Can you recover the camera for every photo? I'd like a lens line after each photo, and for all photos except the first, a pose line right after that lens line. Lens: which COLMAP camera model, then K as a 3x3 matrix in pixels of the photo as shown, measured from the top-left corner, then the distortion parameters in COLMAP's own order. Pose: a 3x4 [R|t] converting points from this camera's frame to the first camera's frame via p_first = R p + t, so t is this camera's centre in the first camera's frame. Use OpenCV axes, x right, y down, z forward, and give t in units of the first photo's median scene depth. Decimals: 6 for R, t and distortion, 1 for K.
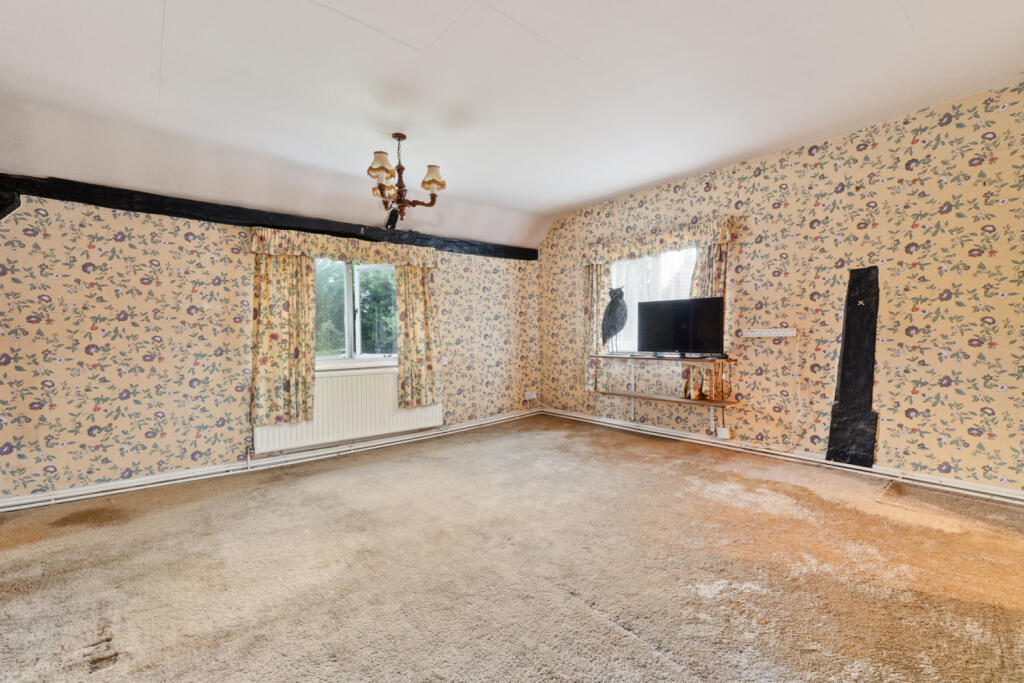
lens RADIAL K [[443.4, 0, 512.0], [0, 443.4, 341.5], [0, 0, 1]] dist [0.001042, 0.000354]
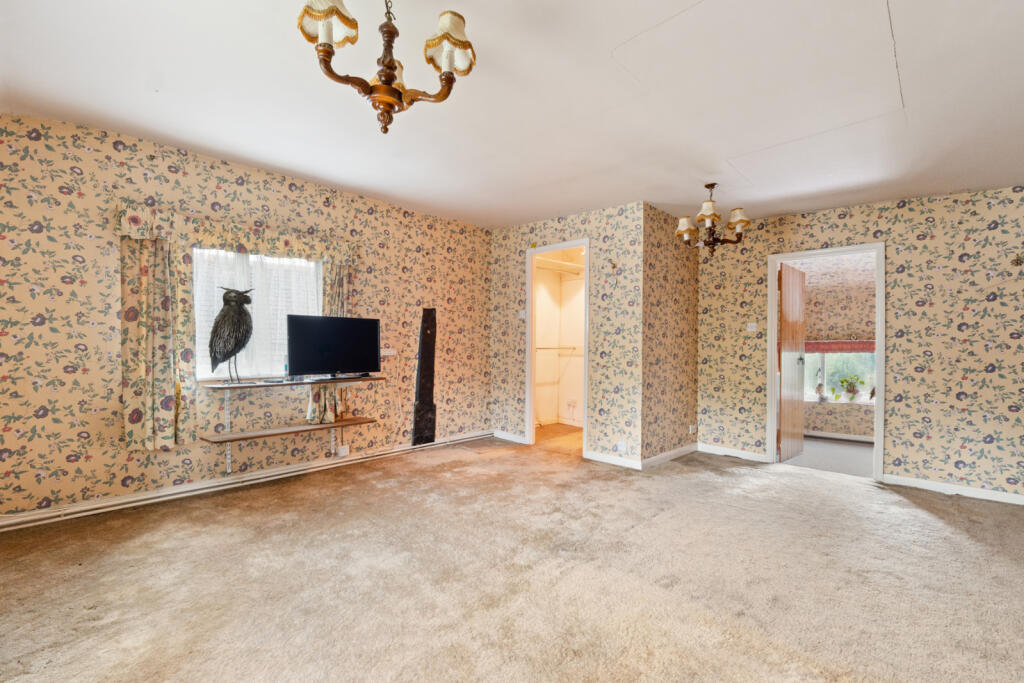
lens RADIAL K [[452.6, 0, 510.4], [0, 452.6, 361.7], [0, 0, 1]] dist [-0.001091, -0.000408]
pose [[-0.105014, -0.012839, 0.994388, -0.612851], [0.030533, 0.999404, 0.016129, -0.003282], [-0.994002, 0.032056, -0.104559, 0.739990]]
